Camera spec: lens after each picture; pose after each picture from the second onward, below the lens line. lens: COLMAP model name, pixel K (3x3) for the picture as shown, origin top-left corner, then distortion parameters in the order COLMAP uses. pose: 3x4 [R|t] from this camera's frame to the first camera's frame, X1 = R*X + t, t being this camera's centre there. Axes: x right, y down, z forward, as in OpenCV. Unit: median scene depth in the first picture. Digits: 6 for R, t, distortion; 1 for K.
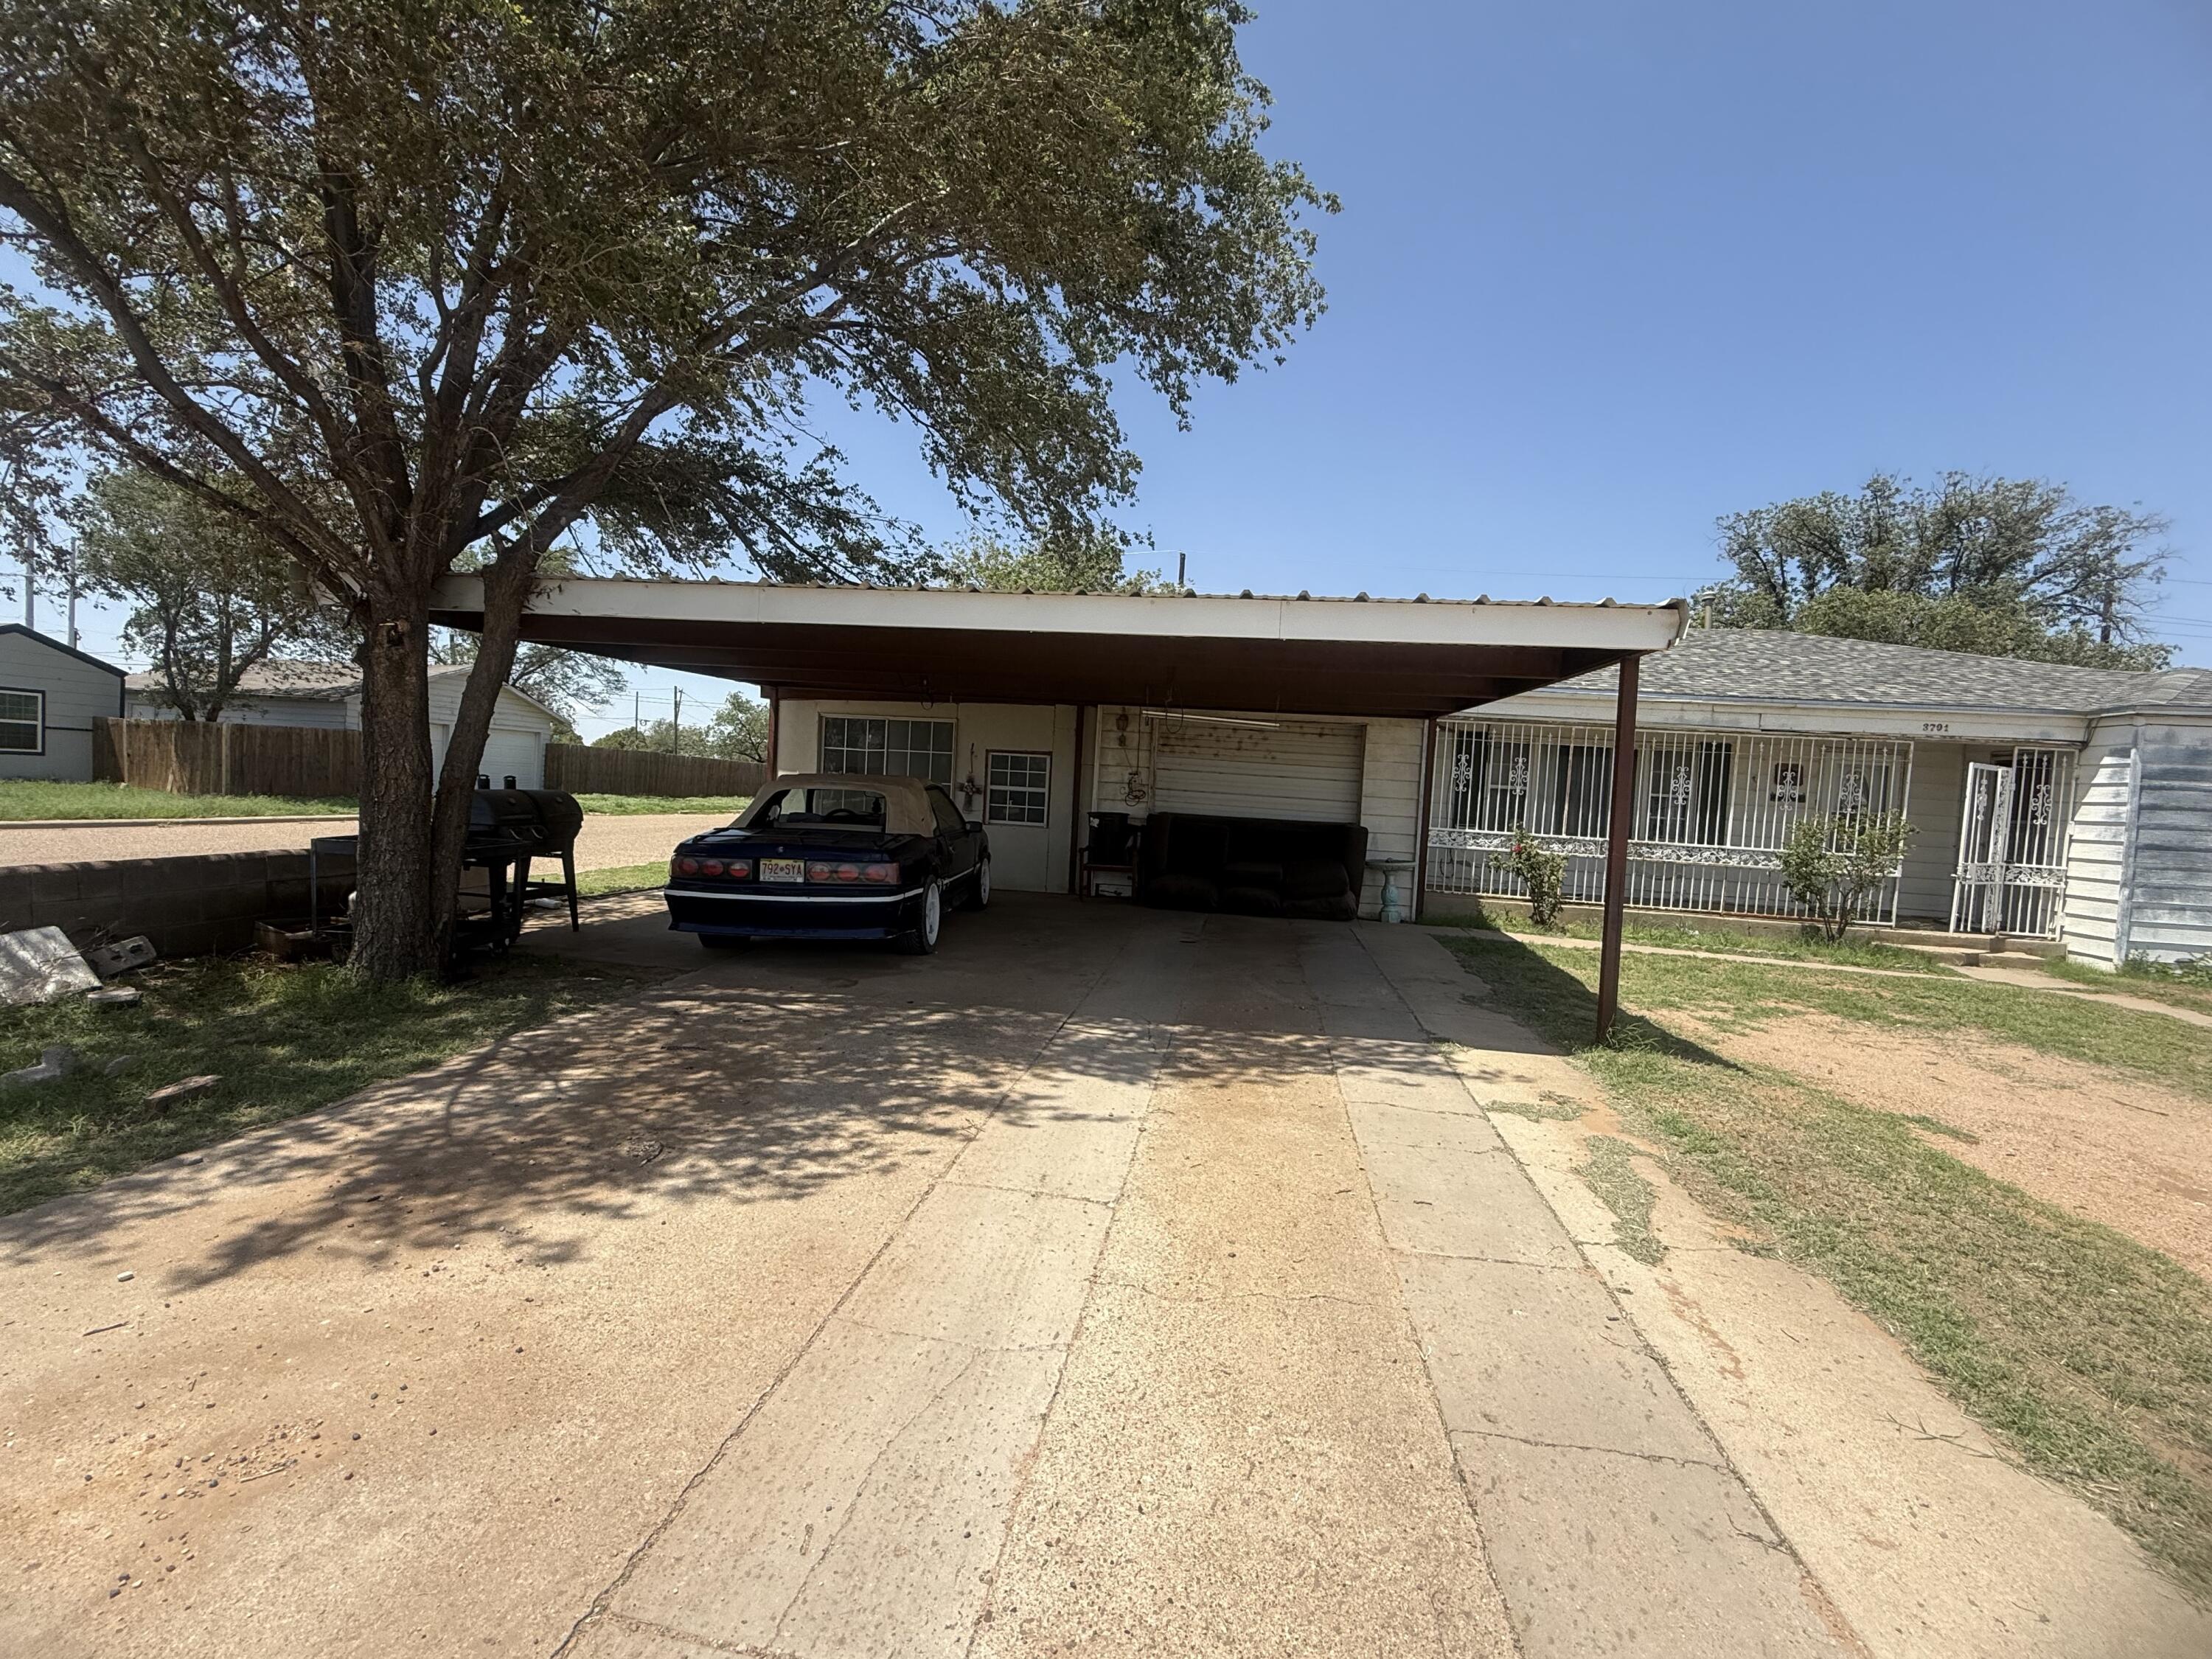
lens RADIAL K [[964.9, 0, 1106.0], [0, 964.9, 829.5], [0, 0, 1]] dist [0.005609, -0.000786]
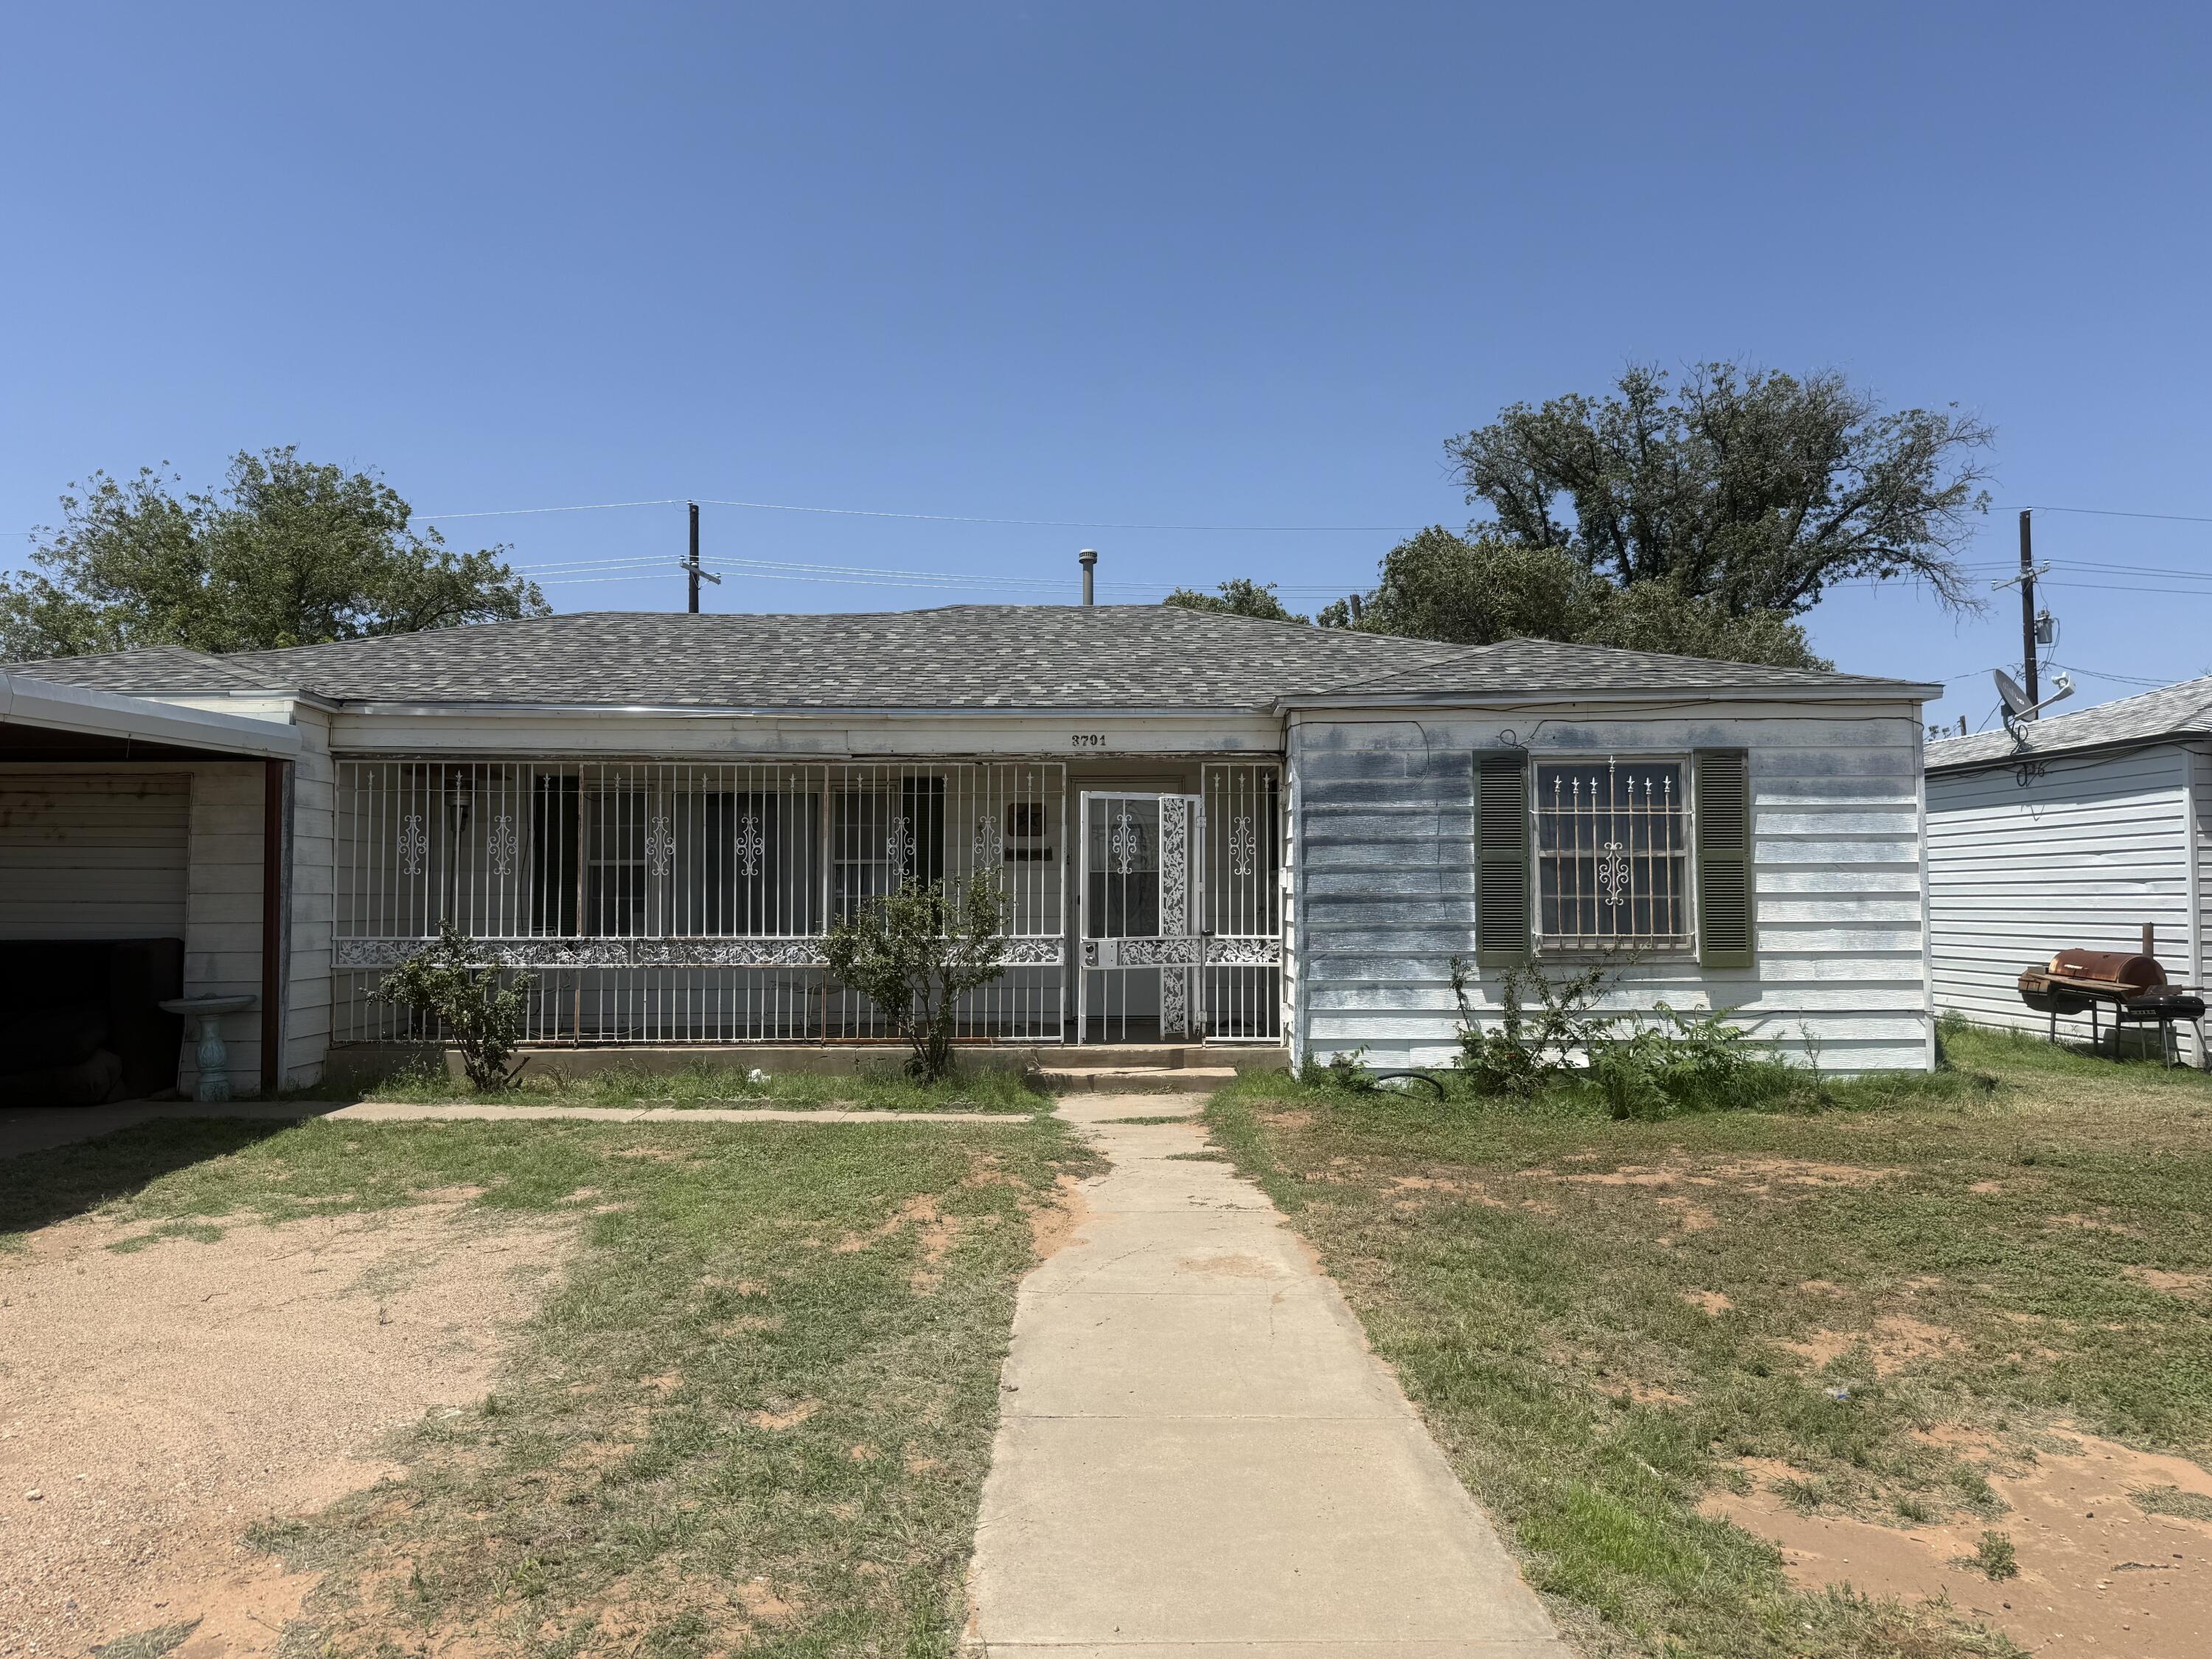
lens RADIAL K [[1578.2, 0, 1106.0], [0, 1578.2, 829.5], [0, 0, 1]] dist [0.133100, -0.231565]
pose [[0.986528, -0.052732, 0.154864, 0.696485], [0.064536, 0.995299, -0.072212, 0.036648], [-0.150328, 0.081233, 0.985293, -0.077709]]
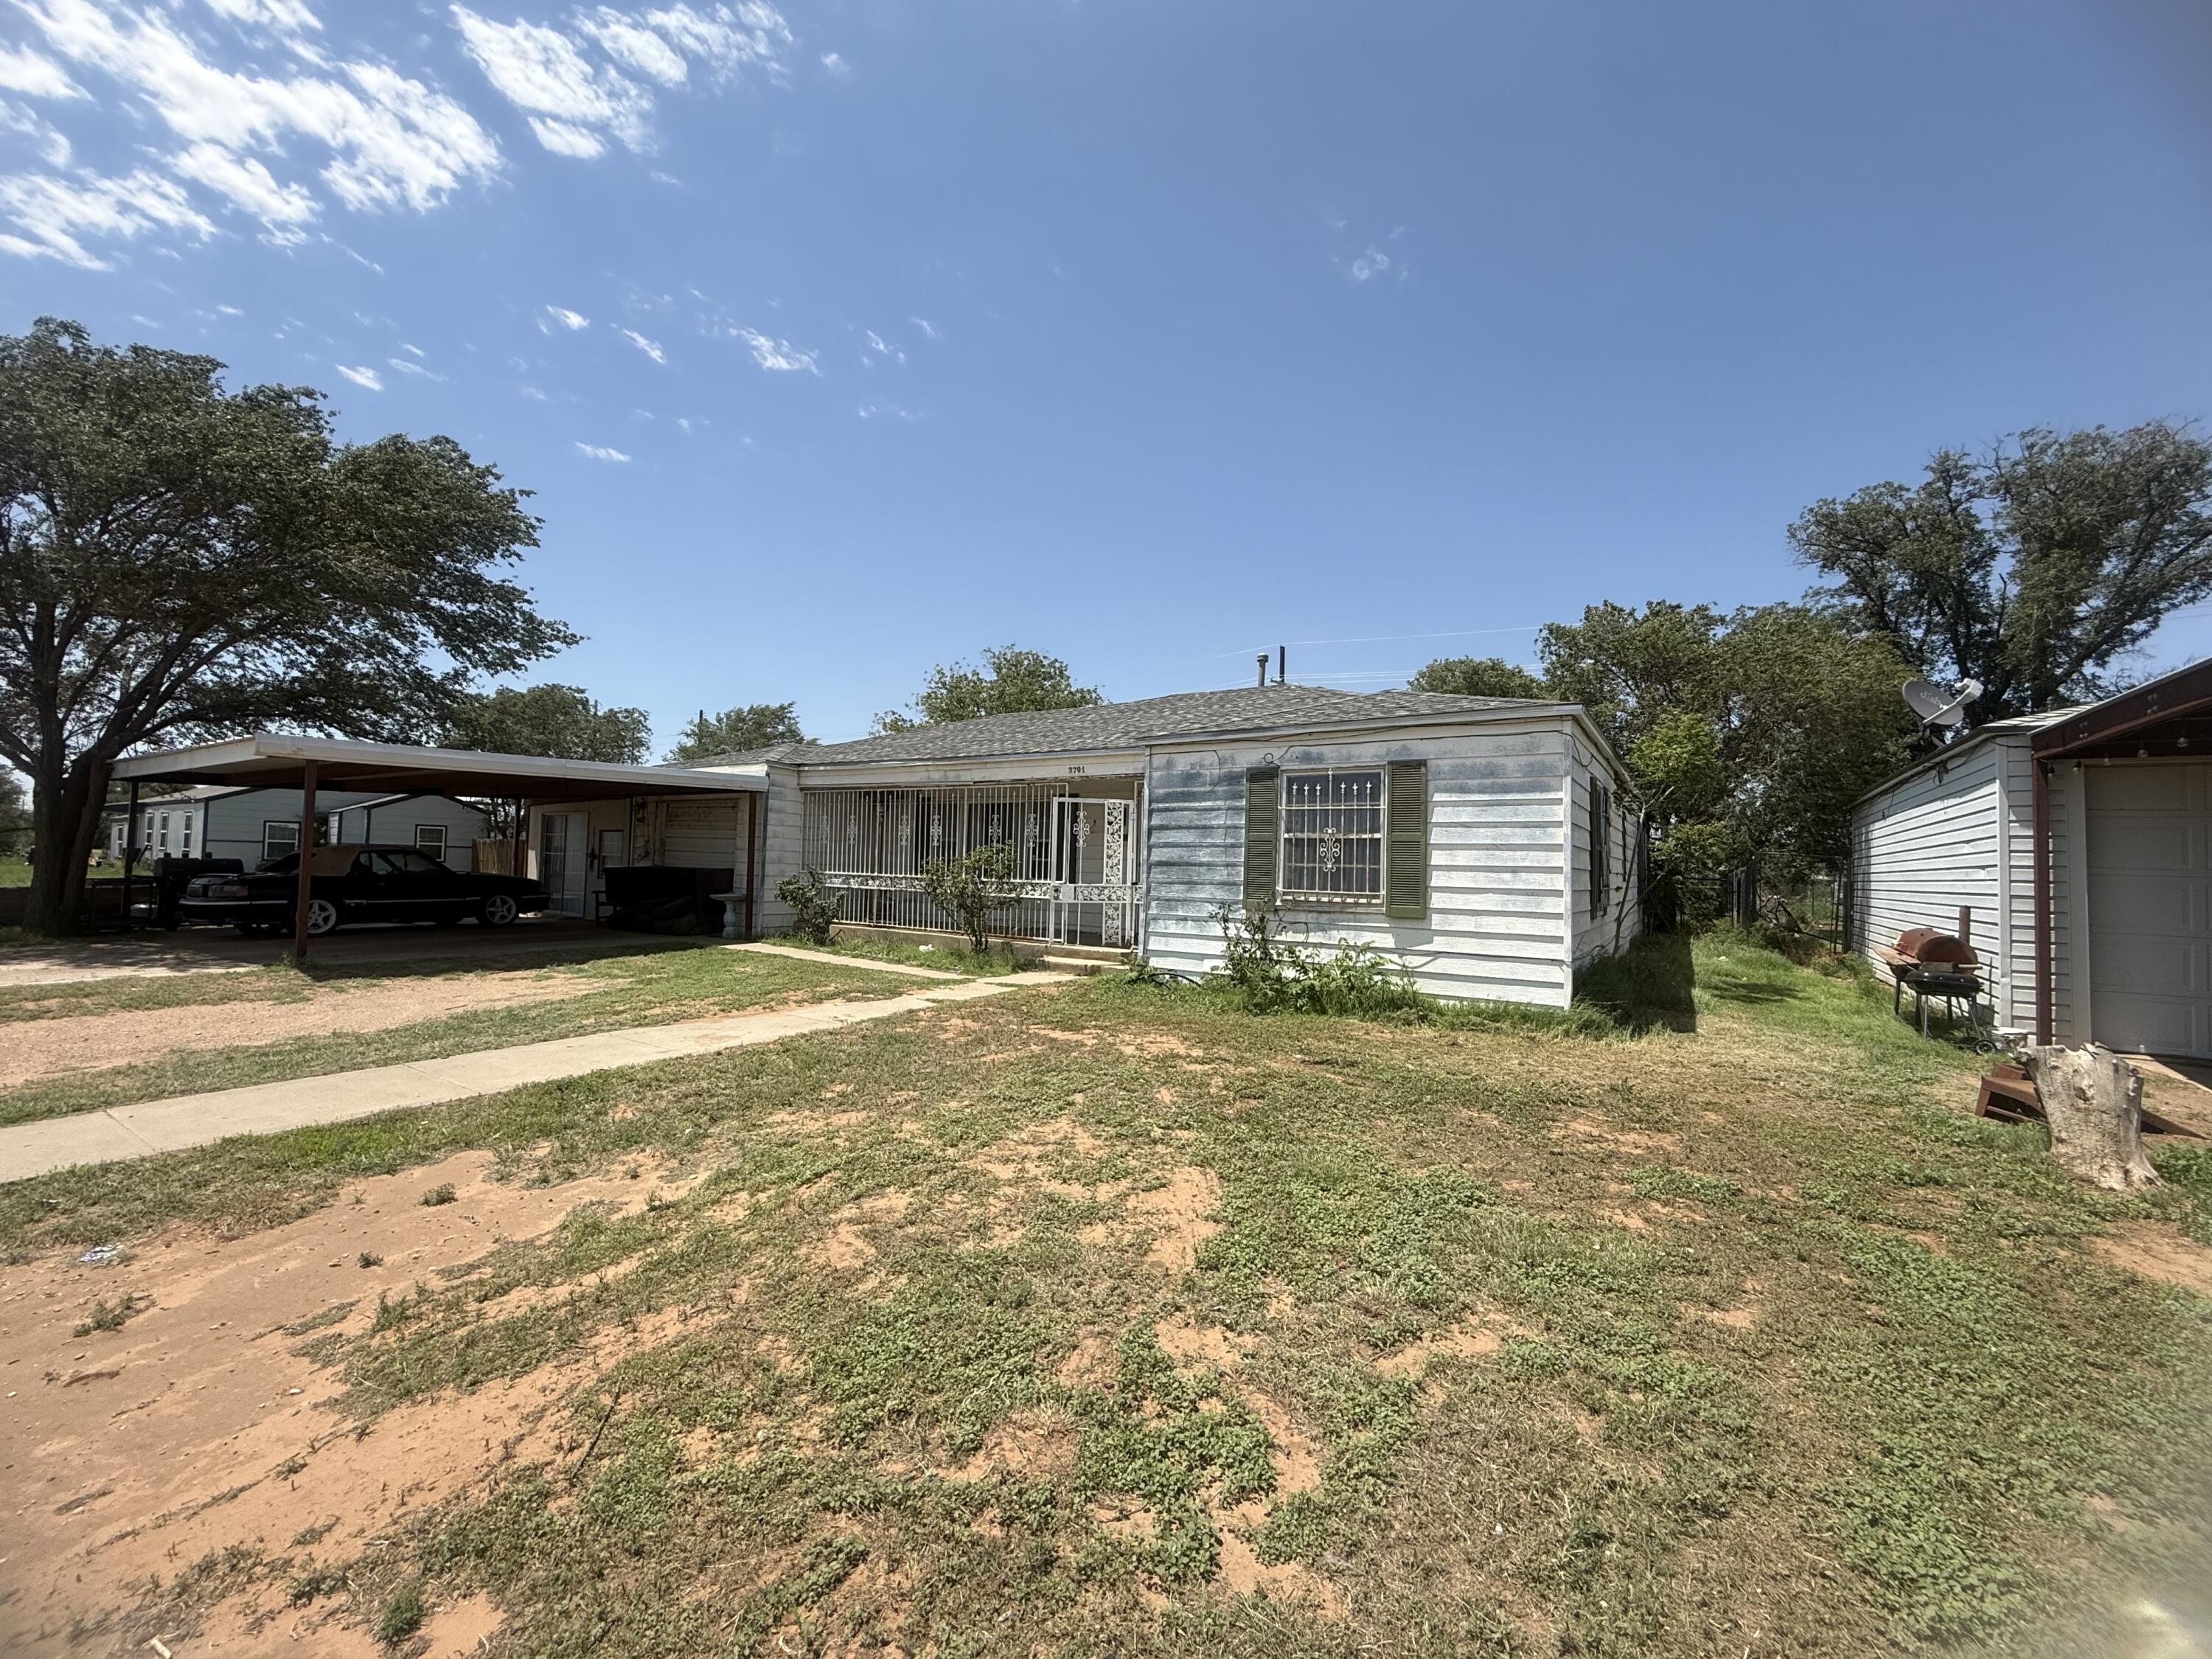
lens RADIAL K [[919.0, 0, 1112.9], [0, 919.0, 826.8], [0, 0, 1]] dist [0.000654, -0.000314]
pose [[0.904270, -0.052089, -0.423771, 1.363538], [0.009530, 0.994745, -0.101936, 0.076573], [0.426854, 0.088140, 0.900015, 0.027576]]
